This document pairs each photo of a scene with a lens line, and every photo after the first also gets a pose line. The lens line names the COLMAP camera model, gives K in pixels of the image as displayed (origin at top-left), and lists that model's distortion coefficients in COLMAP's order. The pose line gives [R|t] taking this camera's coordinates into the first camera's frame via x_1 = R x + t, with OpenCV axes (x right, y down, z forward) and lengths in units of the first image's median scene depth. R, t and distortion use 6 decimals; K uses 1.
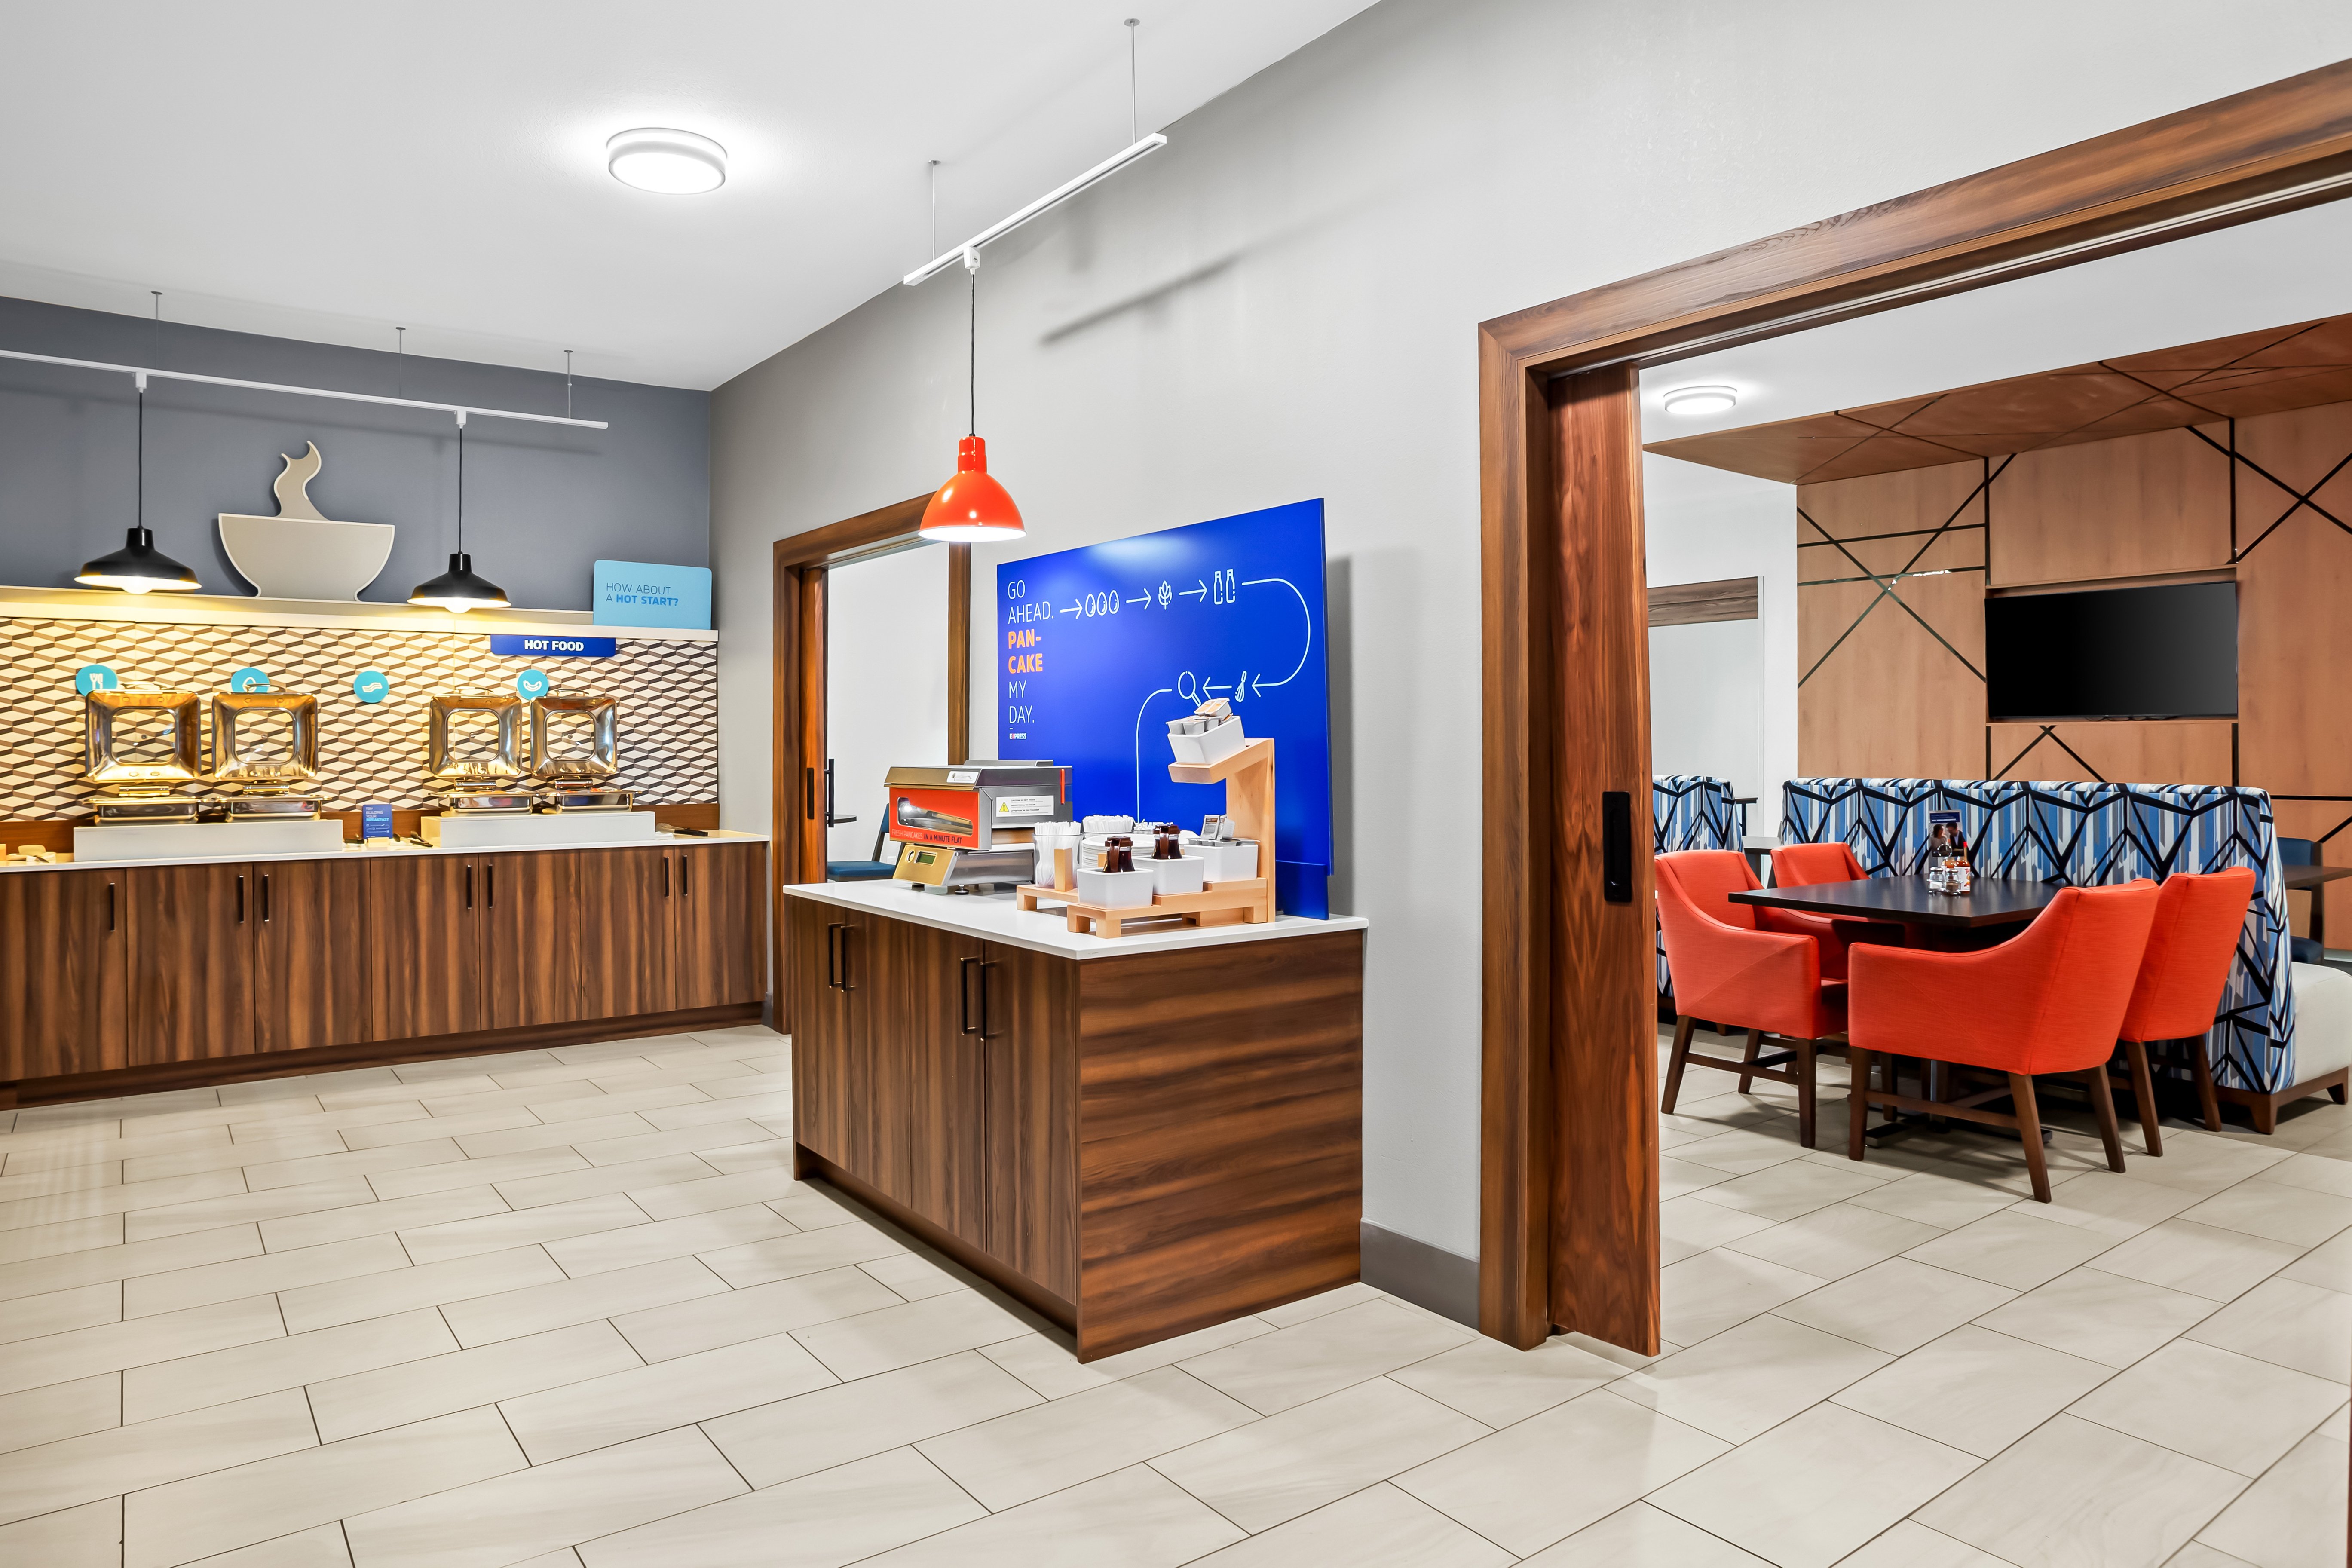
lens RADIAL K [[1461.3, 0, 1175.3], [0, 1461.3, 784.1], [0, 0, 1]] dist [-0.004177, -0.002462]
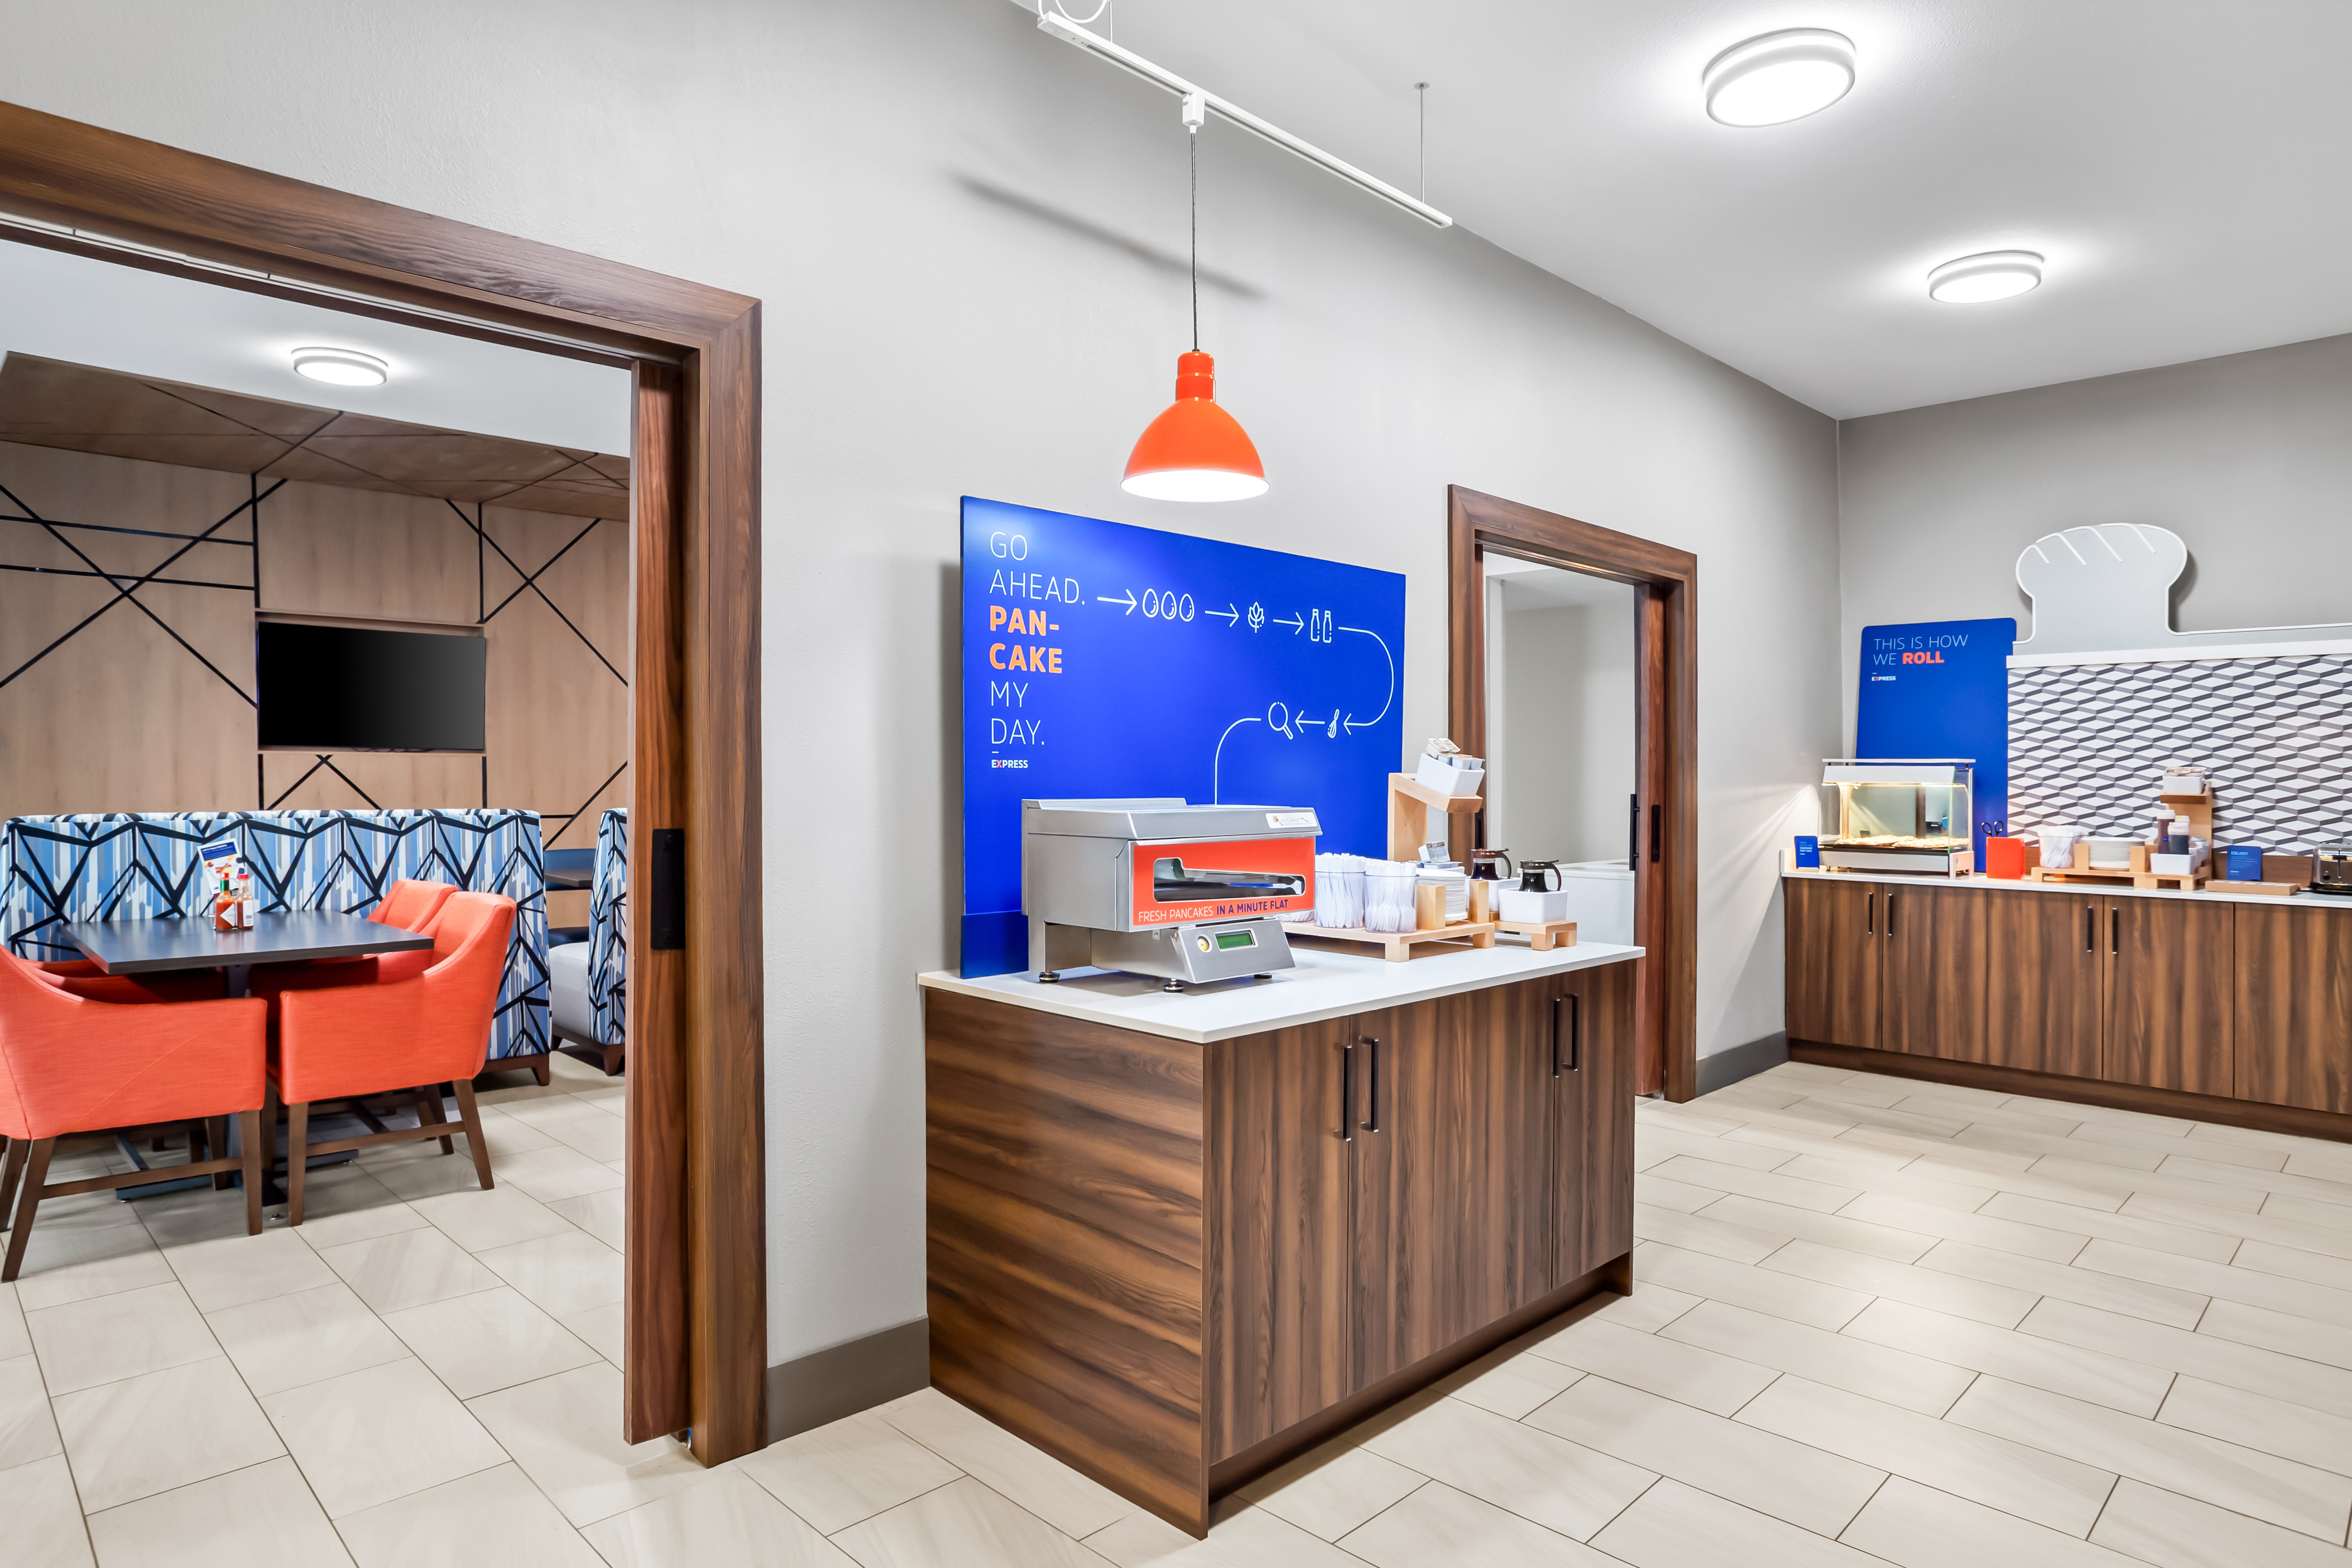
lens RADIAL K [[1295.8, 0, 1180.6], [0, 1295.8, 788.1], [0, 0, 1]] dist [-0.013610, 0.002572]
pose [[-0.139961, -0.009076, 0.990115, -0.406510], [0.023420, 0.999648, 0.012474, -0.015677], [-0.989880, 0.024934, -0.139699, 0.577236]]
